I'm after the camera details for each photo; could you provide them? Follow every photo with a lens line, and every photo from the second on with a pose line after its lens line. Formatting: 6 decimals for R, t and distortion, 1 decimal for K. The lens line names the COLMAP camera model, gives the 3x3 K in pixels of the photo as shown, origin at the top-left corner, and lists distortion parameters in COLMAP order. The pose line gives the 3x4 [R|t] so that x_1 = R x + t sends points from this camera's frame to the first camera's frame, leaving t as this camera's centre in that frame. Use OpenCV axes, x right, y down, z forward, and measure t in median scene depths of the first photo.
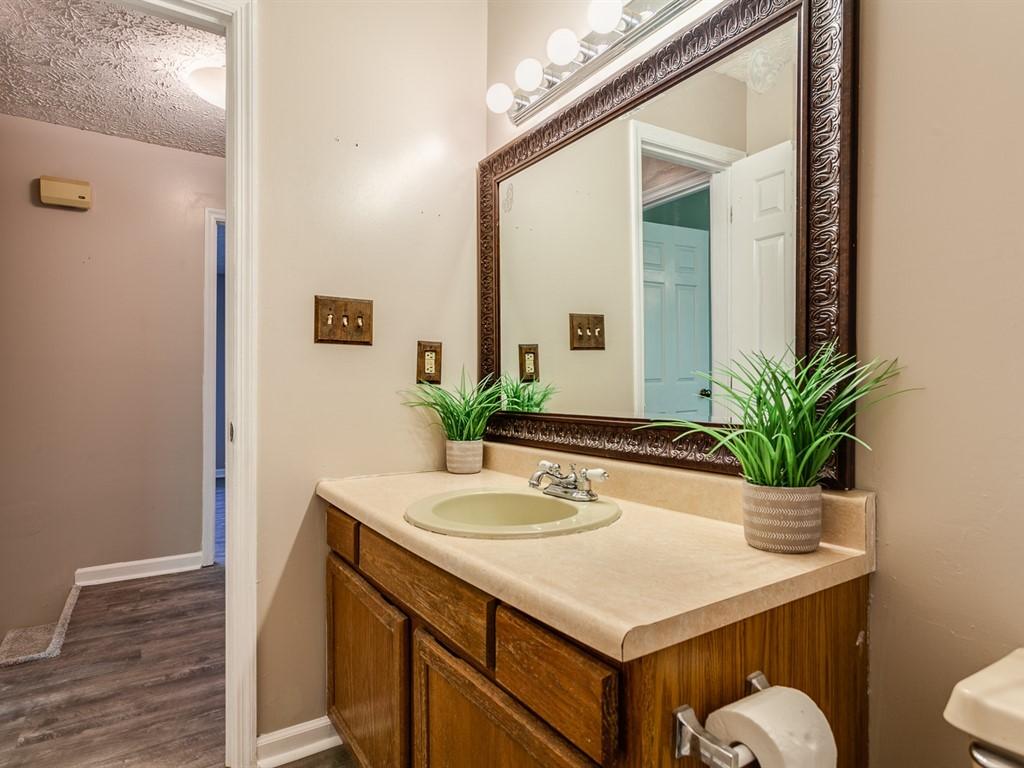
lens RADIAL K [[548.7, 0, 508.6], [0, 548.7, 377.5], [0, 0, 1]] dist [0.001677, 0.003510]
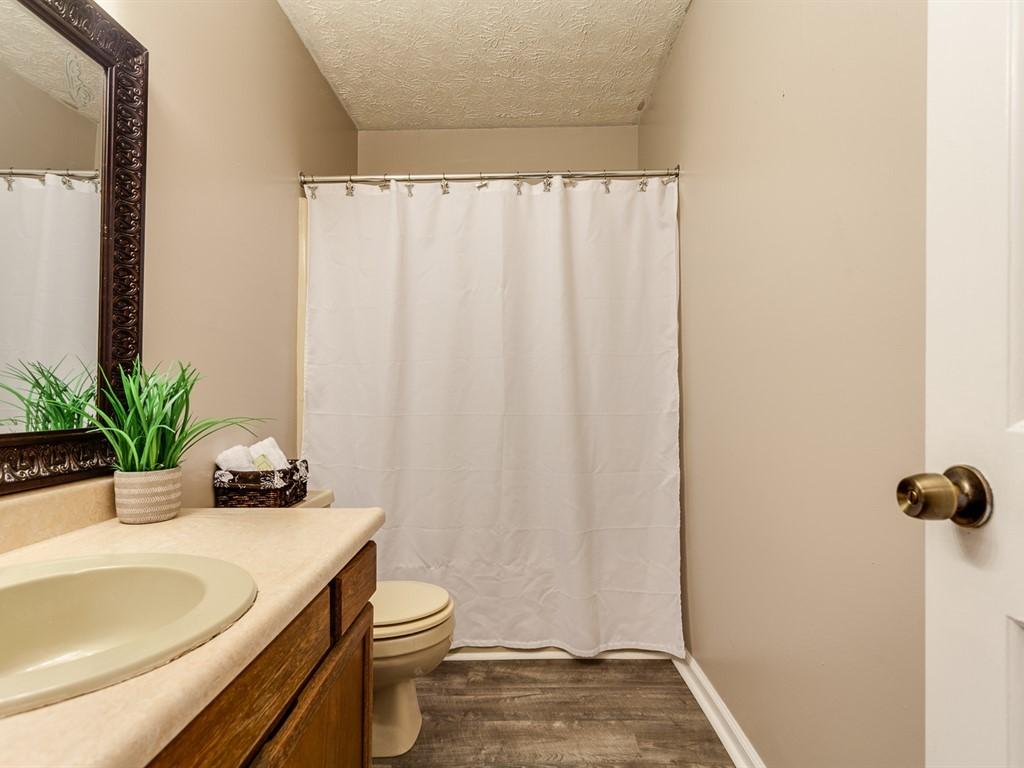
lens RADIAL K [[552.9, 0, 512.0], [0, 552.9, 384.0], [0, 0, 1]] dist [0.001523, 0.002280]
pose [[-0.810296, 0.010649, 0.585924, -0.847752], [-0.011823, 0.999334, -0.034513, 0.036049], [-0.585901, -0.034893, -0.809631, 1.464325]]
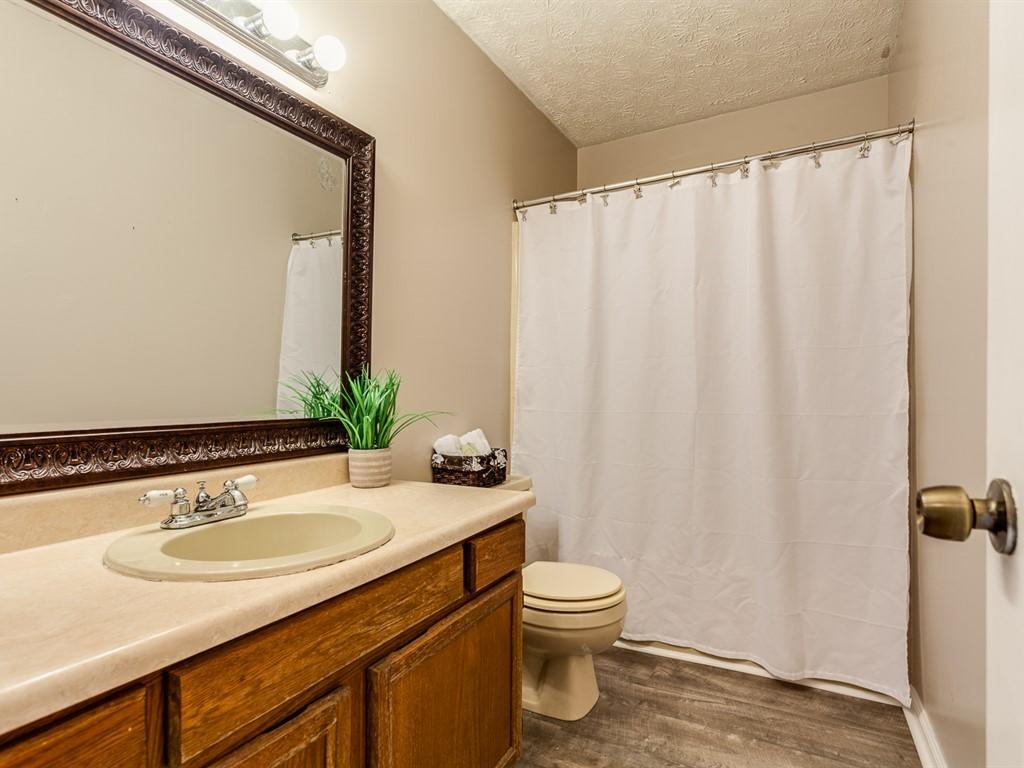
lens RADIAL K [[548.7, 0, 508.6], [0, 548.7, 377.5], [0, 0, 1]] dist [0.001677, 0.003510]
pose [[-0.451089, 0.024303, 0.892148, -1.130151], [-0.016242, 0.999240, -0.035433, 0.030606], [-0.892331, -0.030474, -0.450352, 1.317478]]
